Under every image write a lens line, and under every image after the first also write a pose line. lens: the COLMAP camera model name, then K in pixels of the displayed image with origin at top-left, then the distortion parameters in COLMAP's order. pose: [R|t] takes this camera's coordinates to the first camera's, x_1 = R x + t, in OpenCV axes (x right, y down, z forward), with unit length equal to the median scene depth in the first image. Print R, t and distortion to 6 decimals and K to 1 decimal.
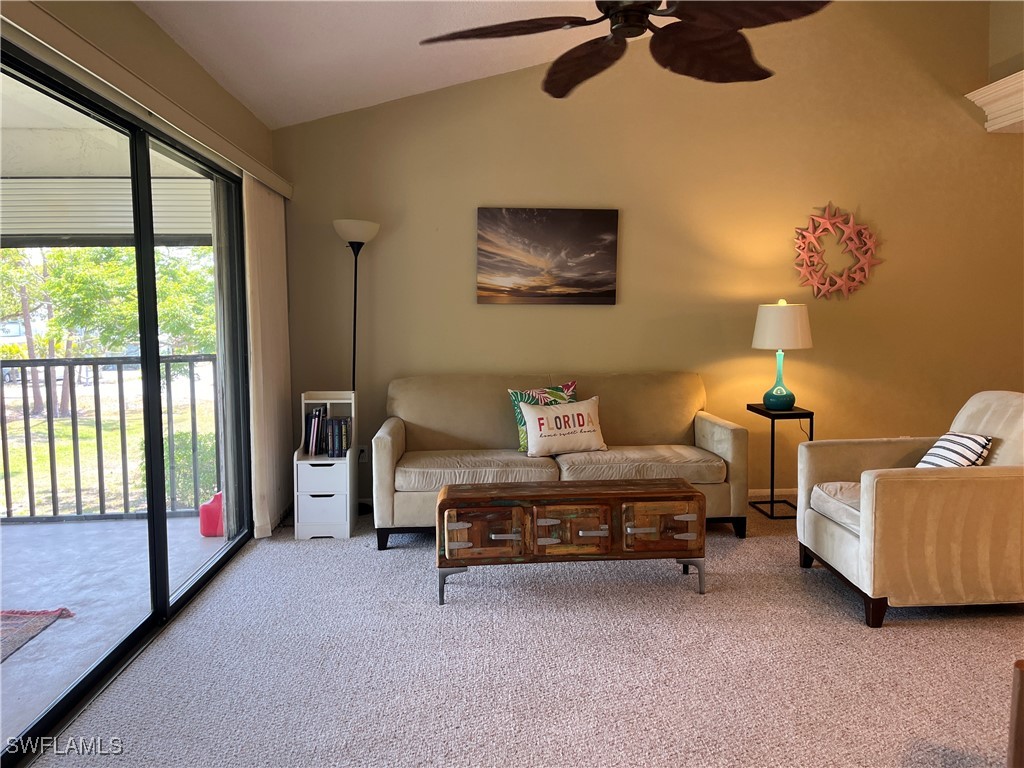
lens RADIAL K [[776.4, 0, 519.0], [0, 776.4, 379.5], [0, 0, 1]] dist [0.070818, -0.089648]
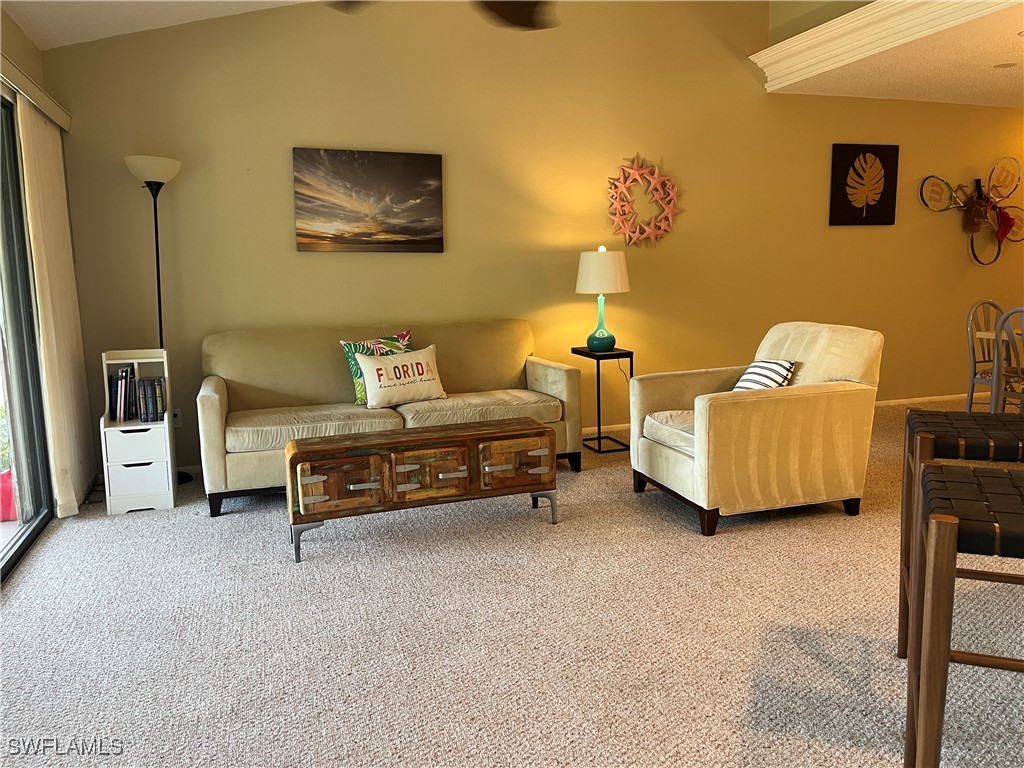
lens RADIAL K [[776.4, 0, 518.8], [0, 776.4, 388.1], [0, 0, 1]] dist [0.070818, -0.089648]
pose [[0.963283, -0.052726, 0.263261, -0.060027], [0.037240, 0.997288, 0.063474, 0.018668], [-0.265894, -0.051339, 0.962634, 0.013525]]
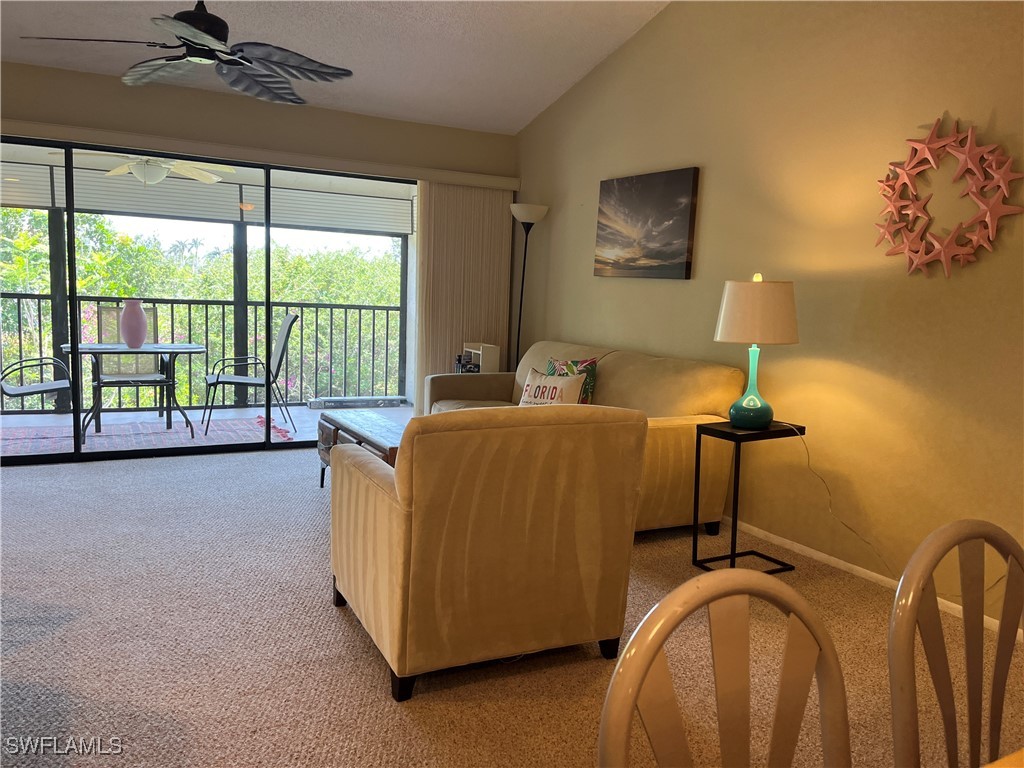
lens RADIAL K [[776.4, 0, 510.5], [0, 776.4, 394.1], [0, 0, 1]] dist [0.070818, -0.089648]
pose [[0.403857, 0.151144, -0.902250, 0.957348], [-0.098852, 0.987692, 0.121210, -0.063267], [0.909466, 0.040238, 0.413827, 0.531189]]
